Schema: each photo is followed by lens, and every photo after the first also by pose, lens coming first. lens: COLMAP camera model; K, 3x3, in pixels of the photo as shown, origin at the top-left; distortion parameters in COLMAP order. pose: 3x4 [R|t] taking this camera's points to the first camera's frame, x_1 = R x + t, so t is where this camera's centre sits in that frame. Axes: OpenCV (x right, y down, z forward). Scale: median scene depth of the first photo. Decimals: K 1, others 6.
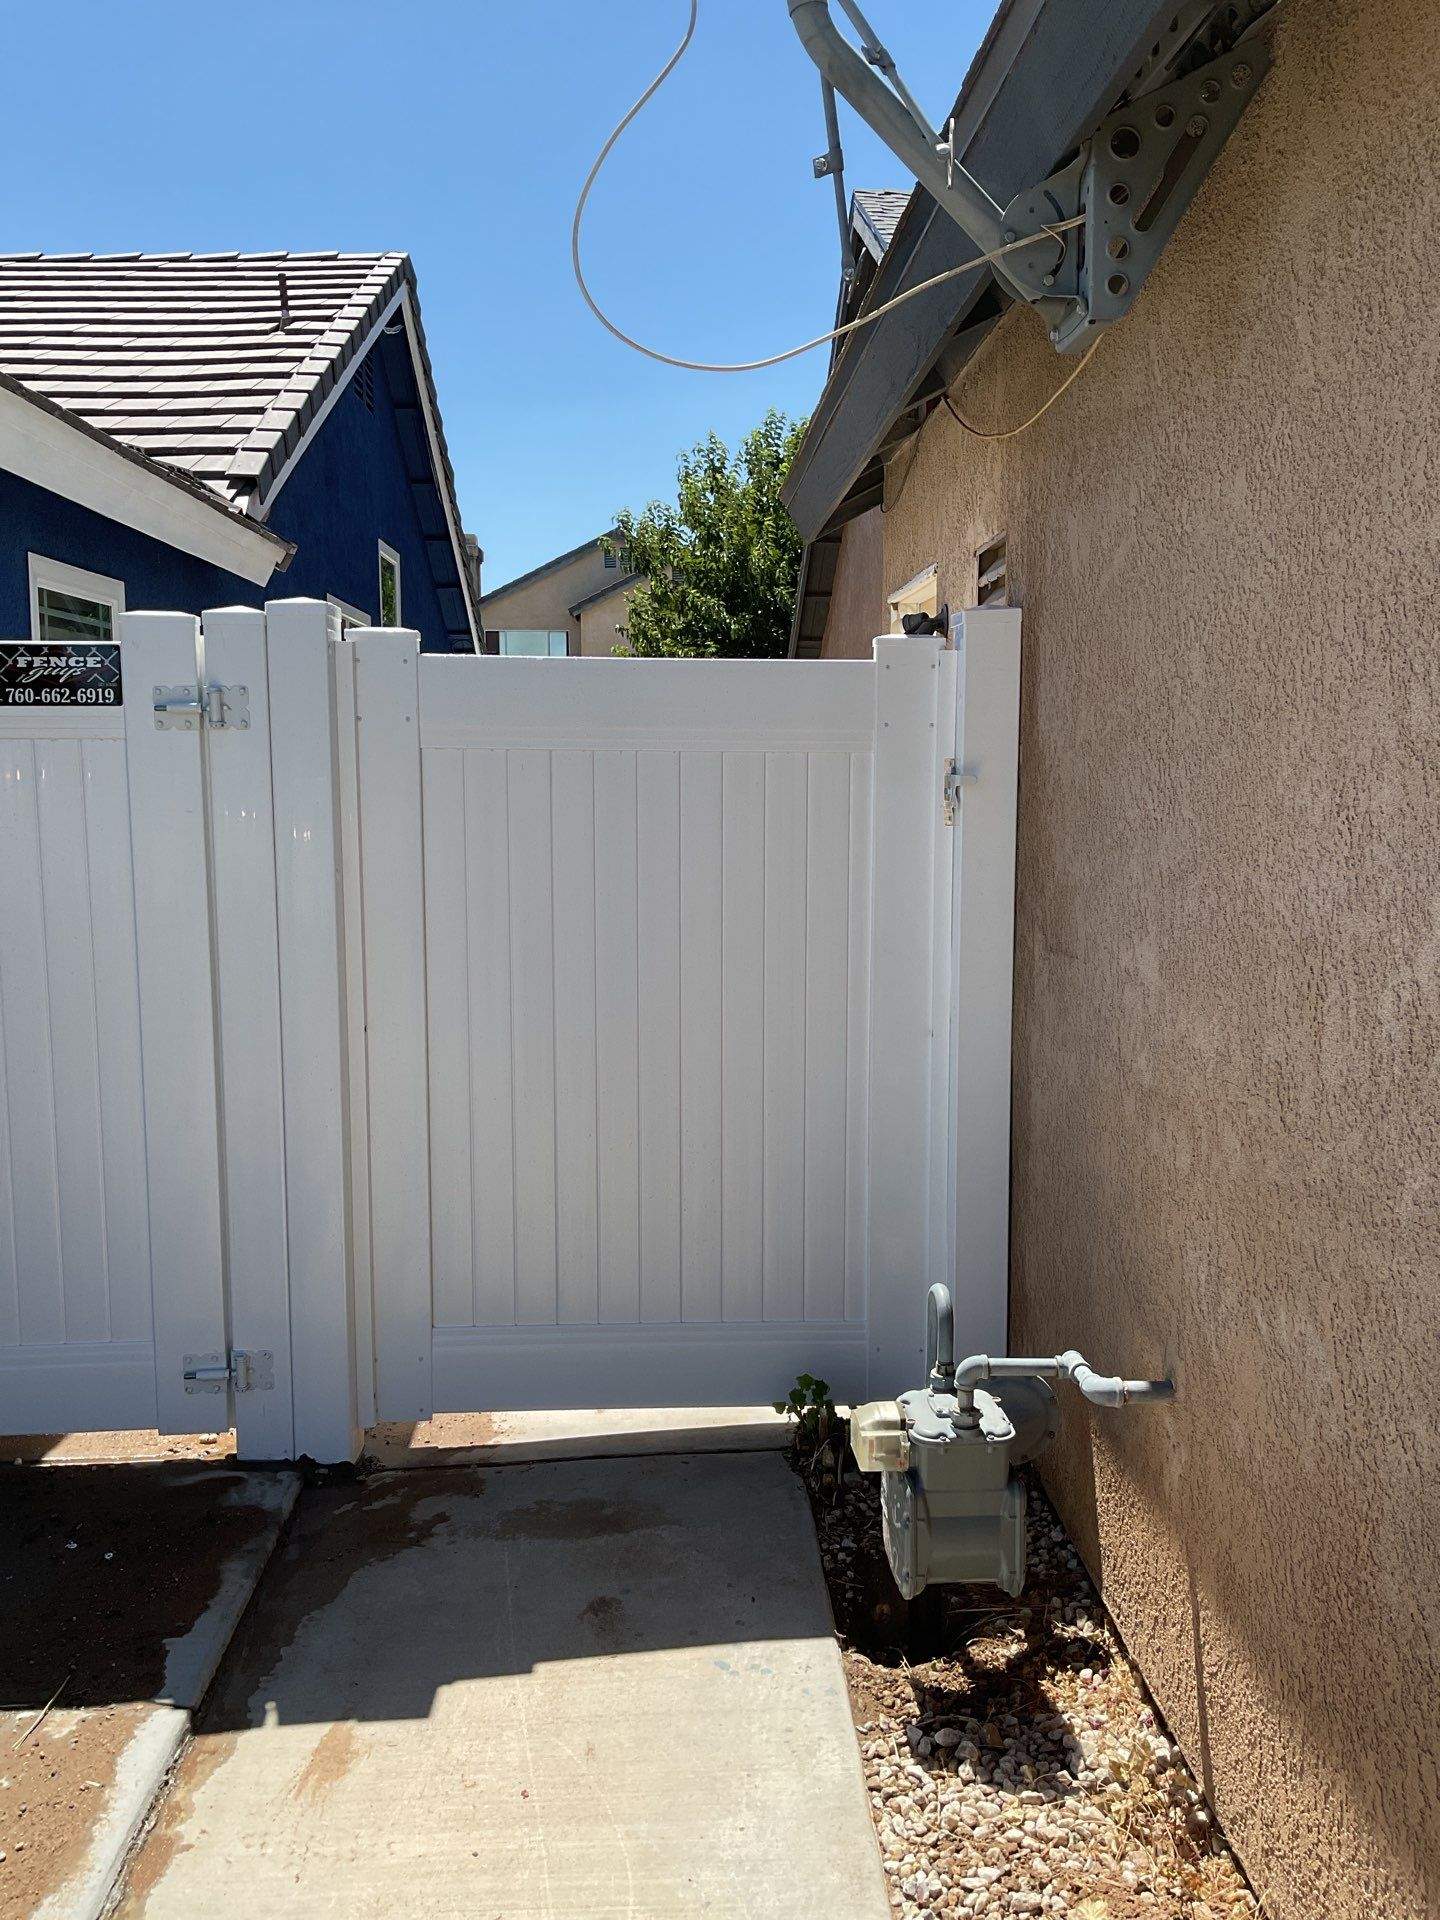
lens RADIAL K [[1601.1, 0, 720.0], [0, 1601.1, 960.0], [0, 0, 1]] dist [0.091613, -0.207603]
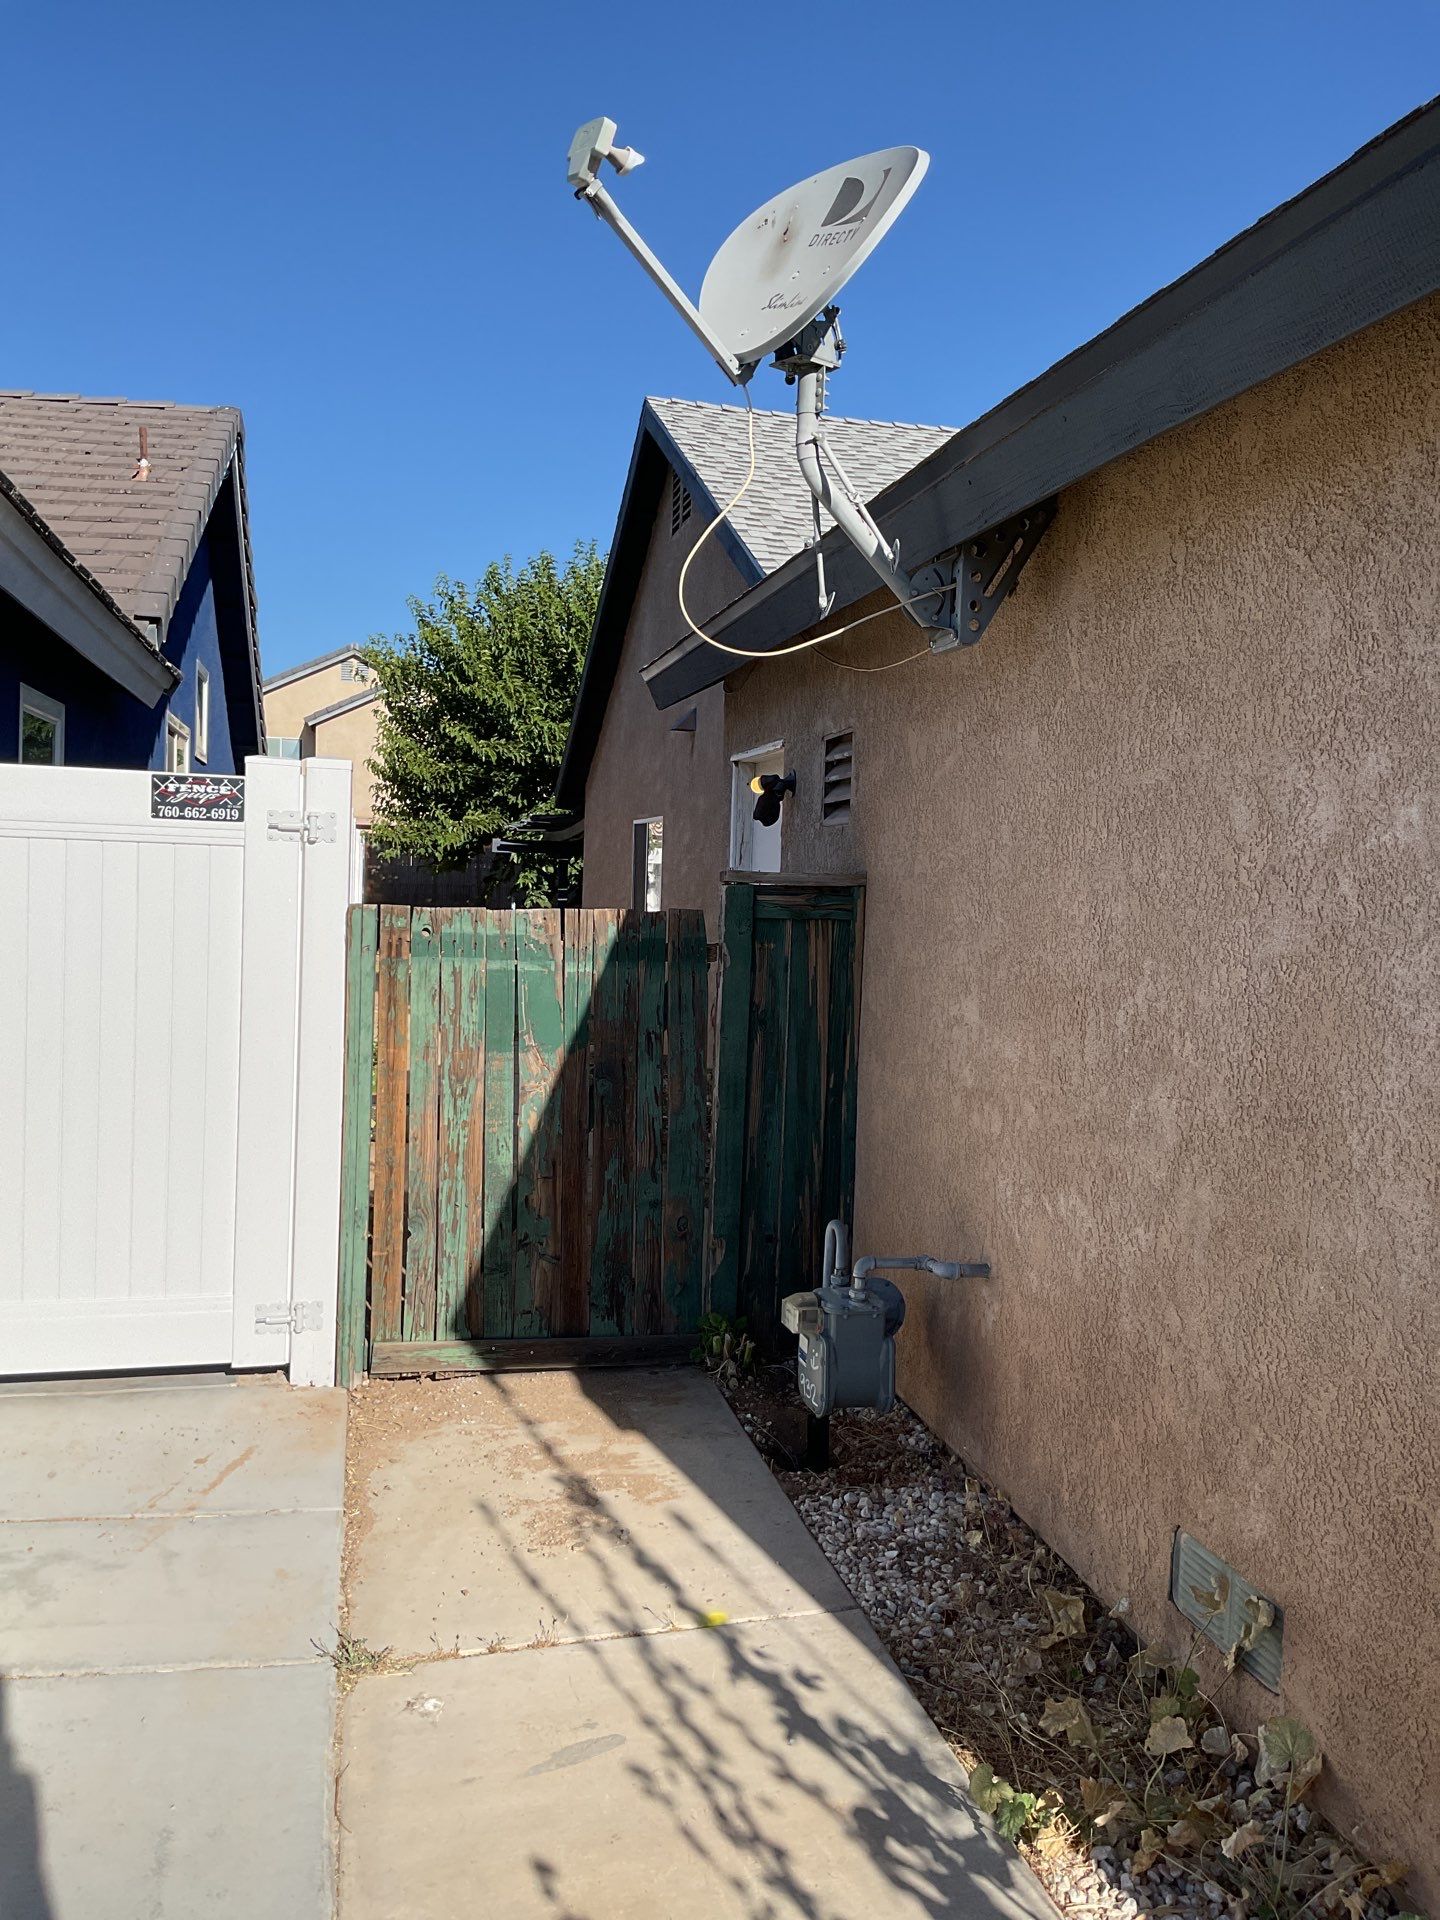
lens RADIAL K [[1601.1, 0, 720.0], [0, 1601.1, 960.0], [0, 0, 1]] dist [0.091613, -0.207603]
pose [[0.982857, 0.027159, 0.182358, -0.277484], [-0.014007, 0.997231, -0.073031, 0.071742], [-0.183836, 0.069225, 0.980516, -0.541858]]
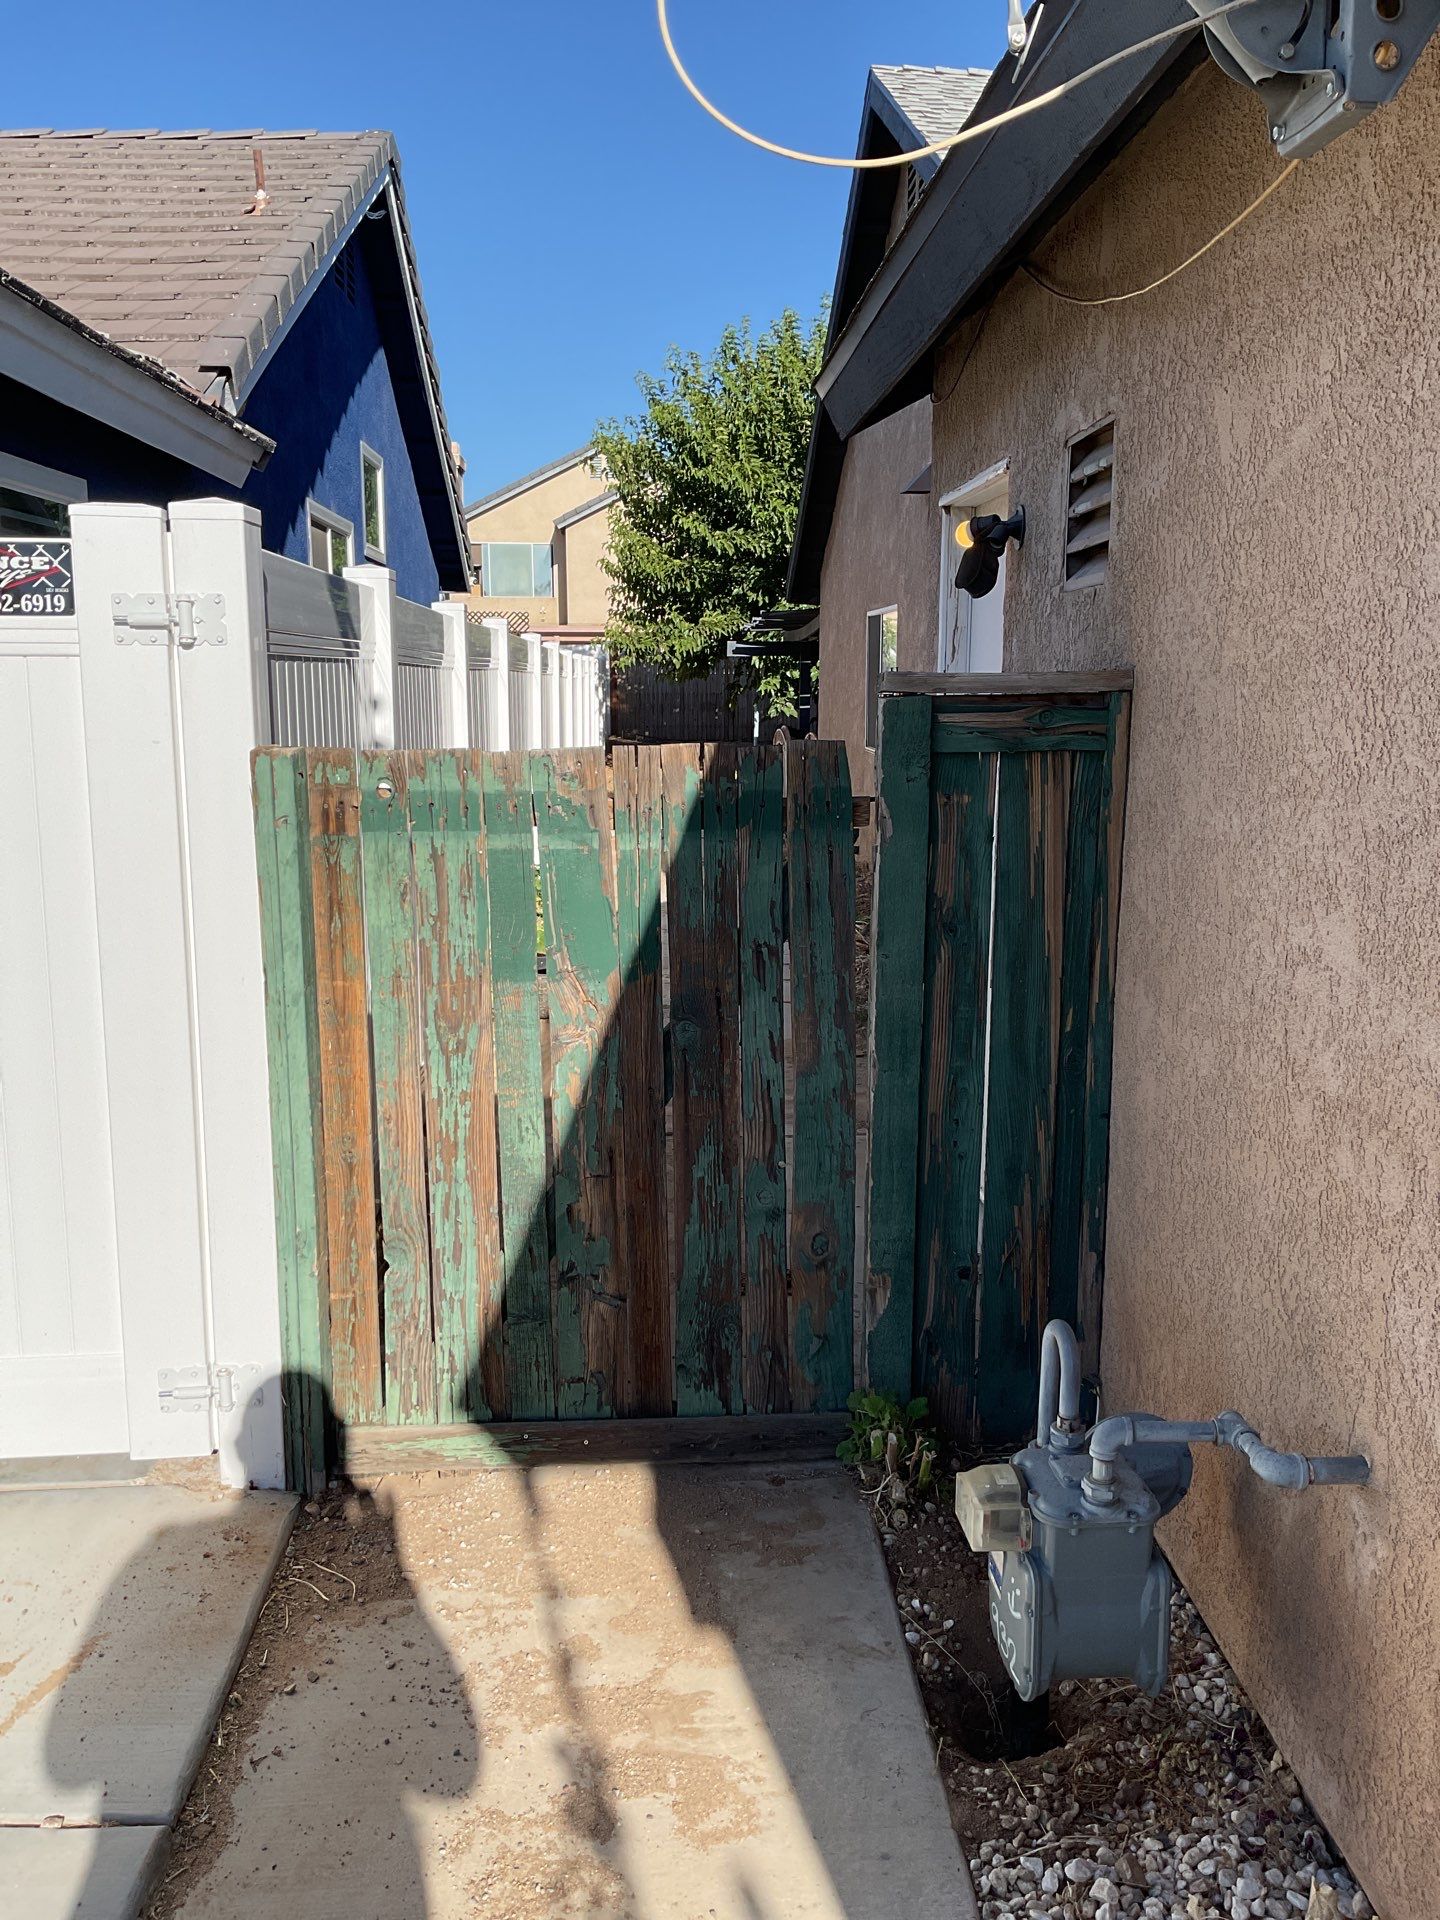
lens RADIAL K [[1592.4, 0, 709.5], [0, 1592.4, 960.1], [0, 0, 1]] dist [0.104679, -0.211998]
pose [[0.999969, 0.005273, 0.005809, -0.054495], [-0.005562, 0.998691, 0.050854, -0.028589], [-0.005533, -0.050884, 0.998689, 0.189726]]
